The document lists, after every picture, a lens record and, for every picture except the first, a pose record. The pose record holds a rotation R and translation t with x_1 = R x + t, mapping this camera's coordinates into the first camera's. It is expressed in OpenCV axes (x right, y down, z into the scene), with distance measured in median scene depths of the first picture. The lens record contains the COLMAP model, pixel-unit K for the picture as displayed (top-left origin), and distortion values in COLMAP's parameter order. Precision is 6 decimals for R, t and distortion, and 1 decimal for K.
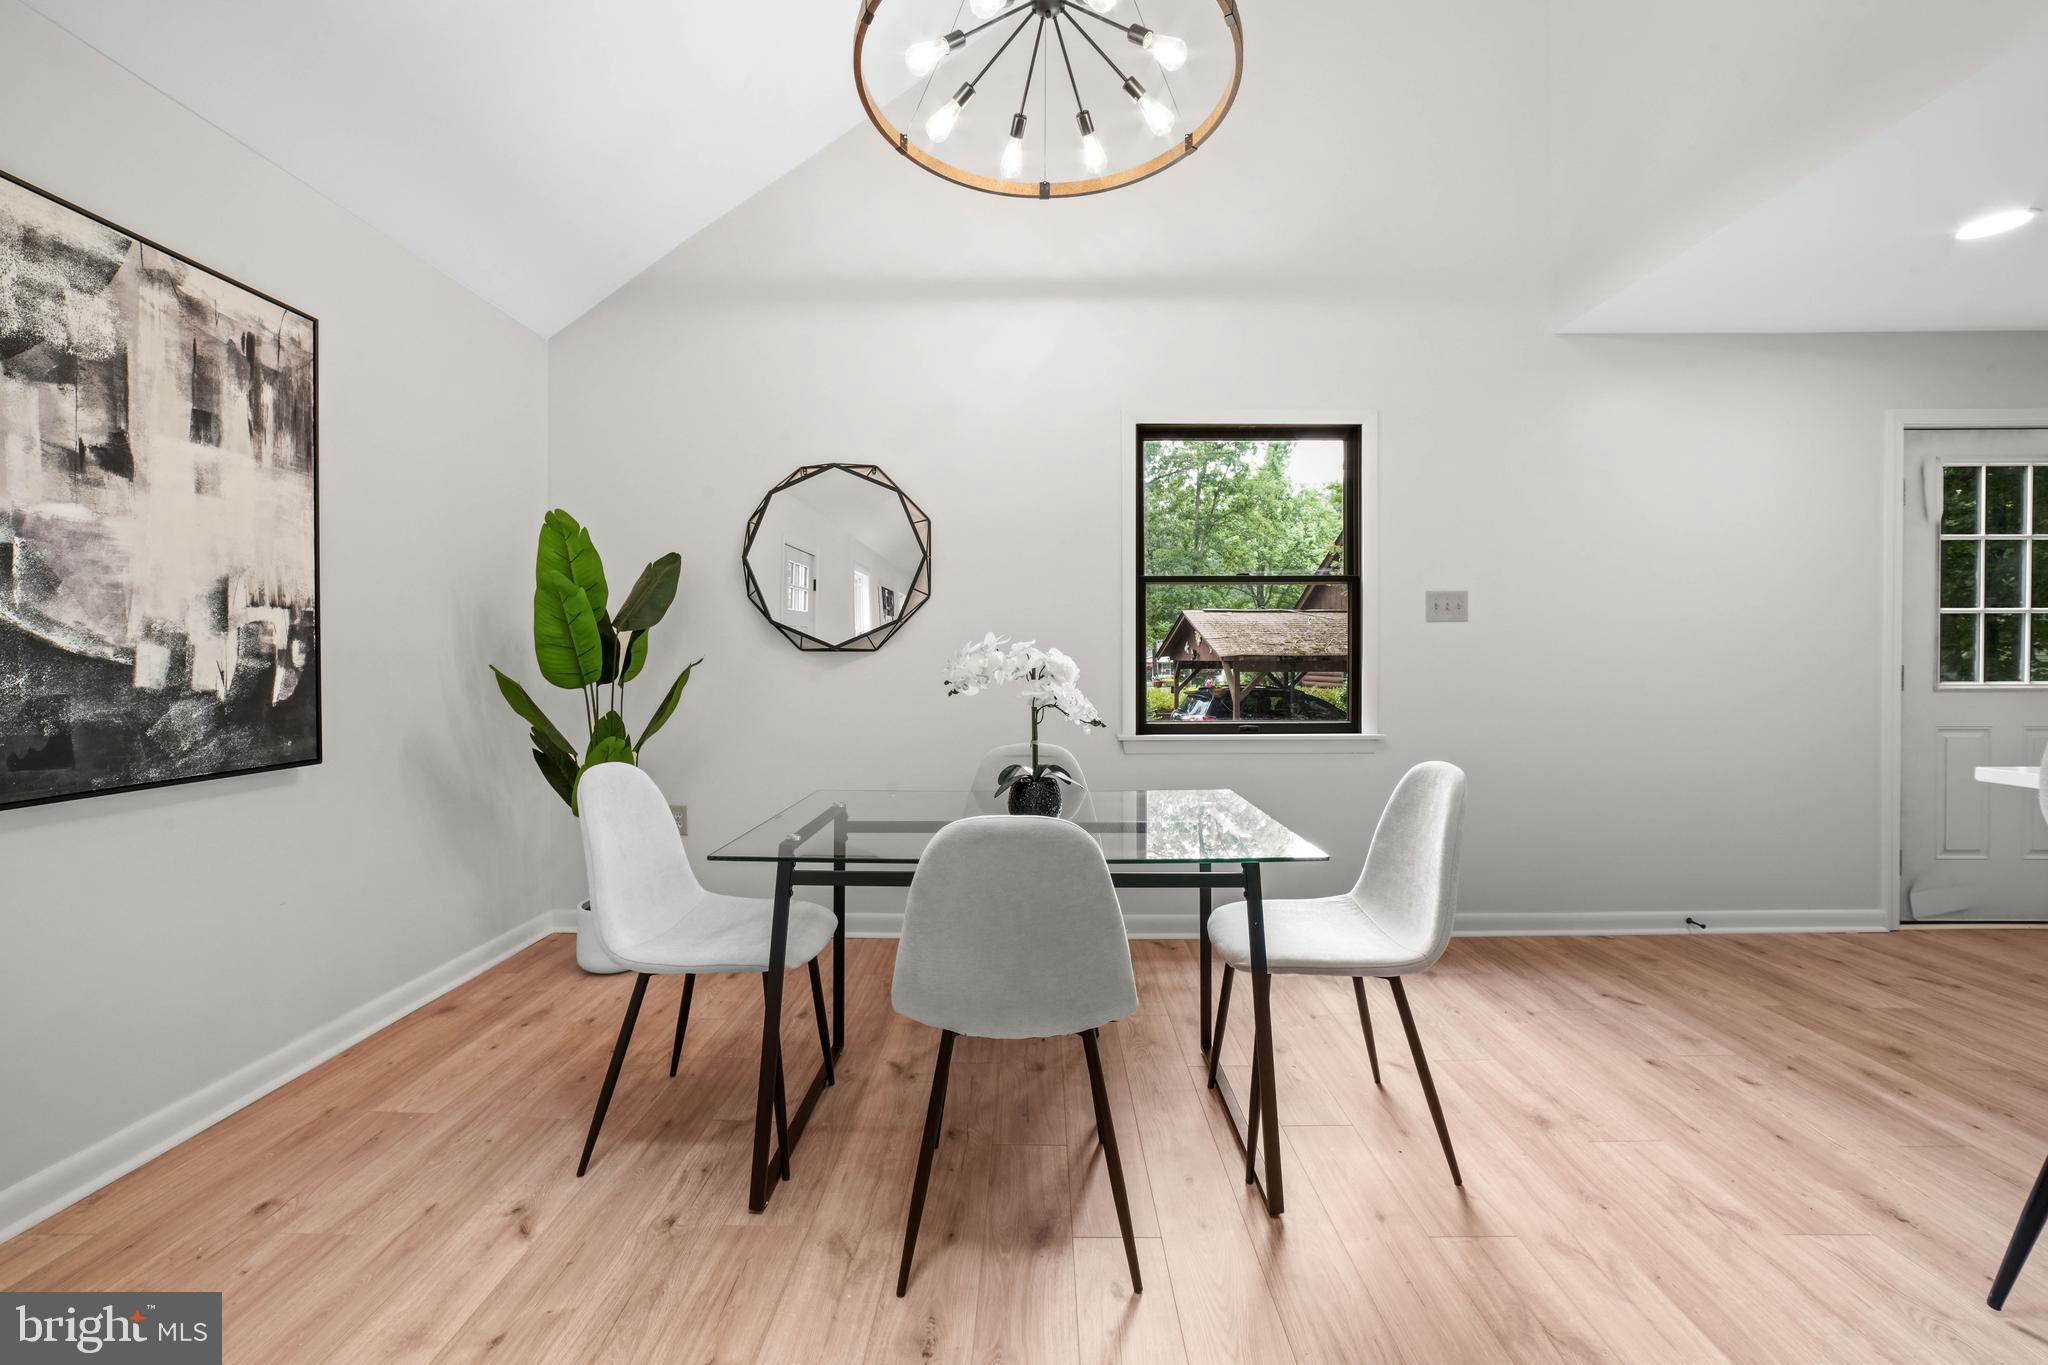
lens RADIAL K [[804.9, 0, 1021.5], [0, 804.9, 669.0], [0, 0, 1]] dist [-0.041426, 0.012167]
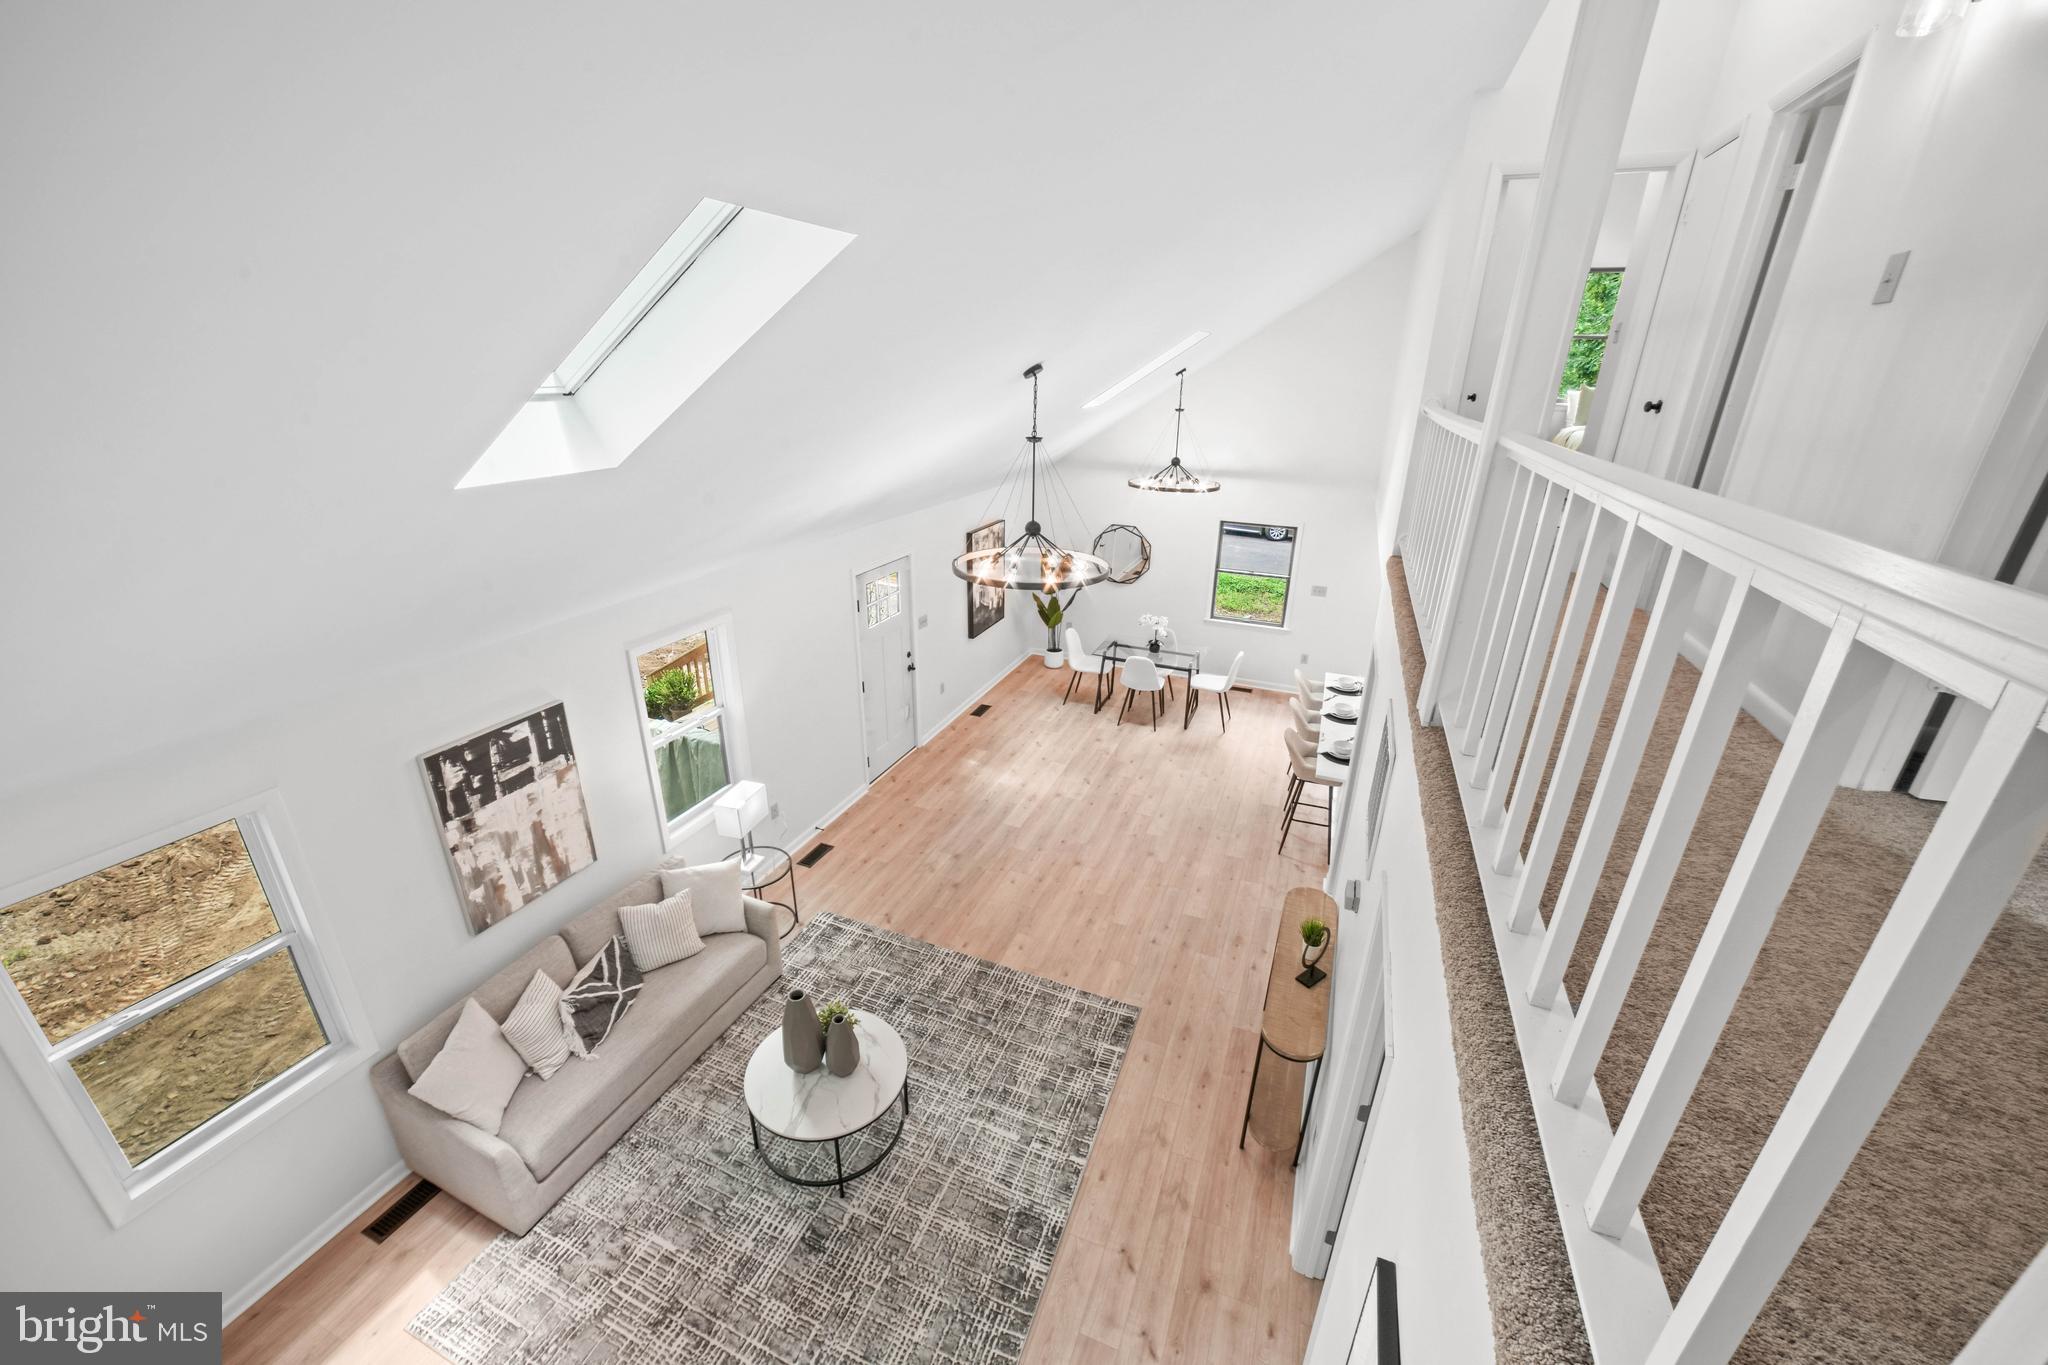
lens RADIAL K [[804.9, 0, 1024.2], [0, 804.9, 694.8], [0, 0, 1]] dist [-0.041426, 0.012167]
pose [[0.931473, 0.156242, -0.328553, 0.881569], [-0.022777, 0.926359, 0.375952, -1.322708], [0.363097, -0.342706, 0.866437, -3.423415]]
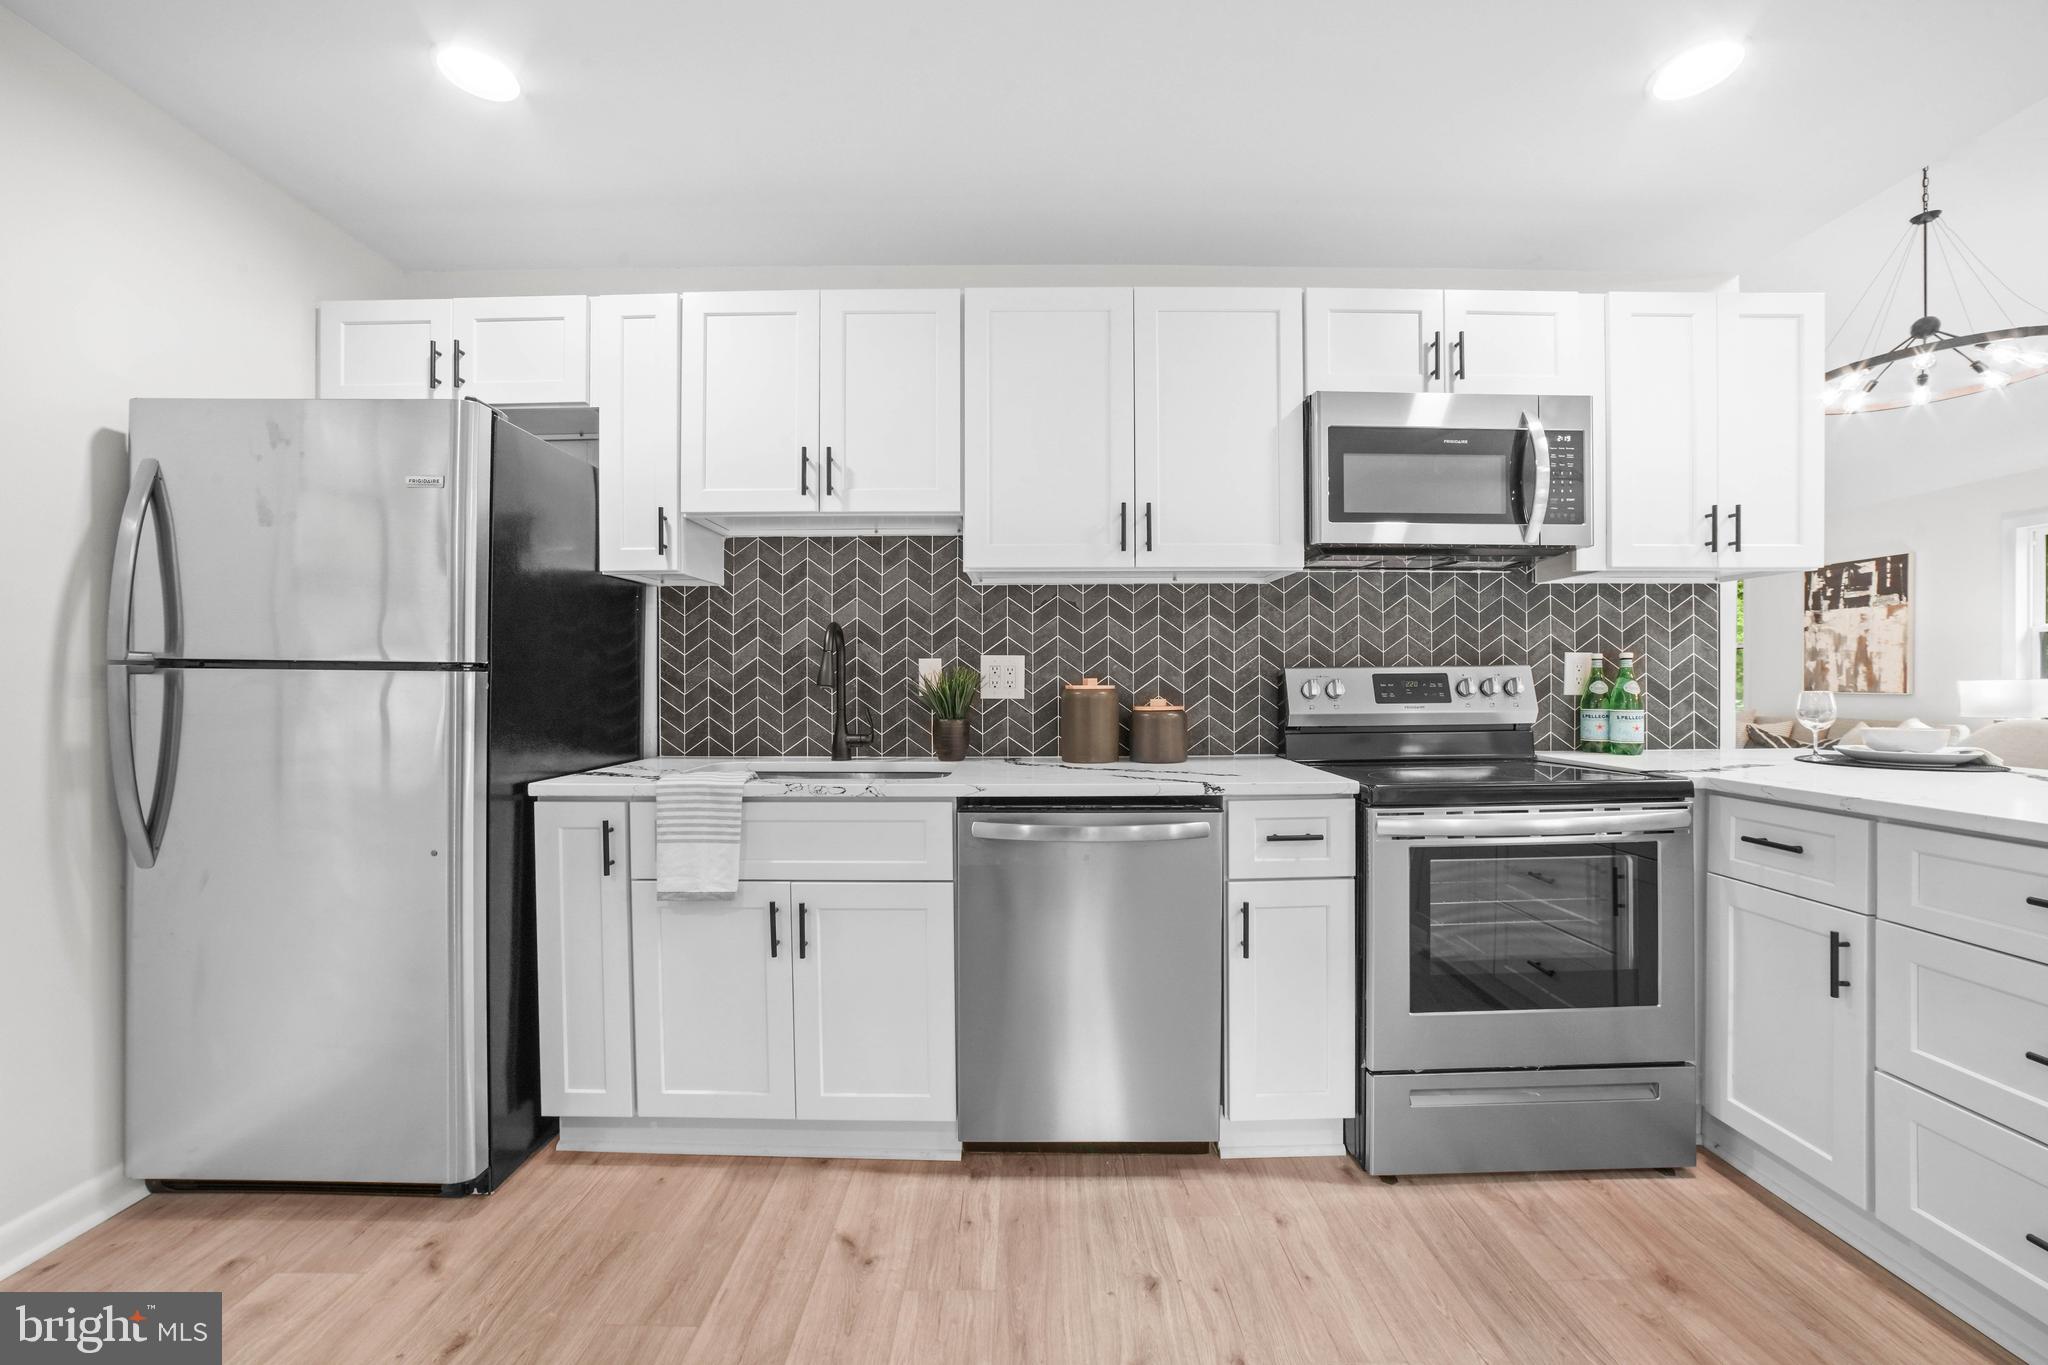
lens RADIAL K [[804.9, 0, 1027.3], [0, 804.9, 681.8], [0, 0, 1]] dist [-0.041426, 0.012167]
pose [[-0.999832, 0.007770, -0.016601, 2.234929], [0.007669, 0.999952, 0.006130, -0.017423], [0.016648, 0.006002, -0.999843, 0.807900]]
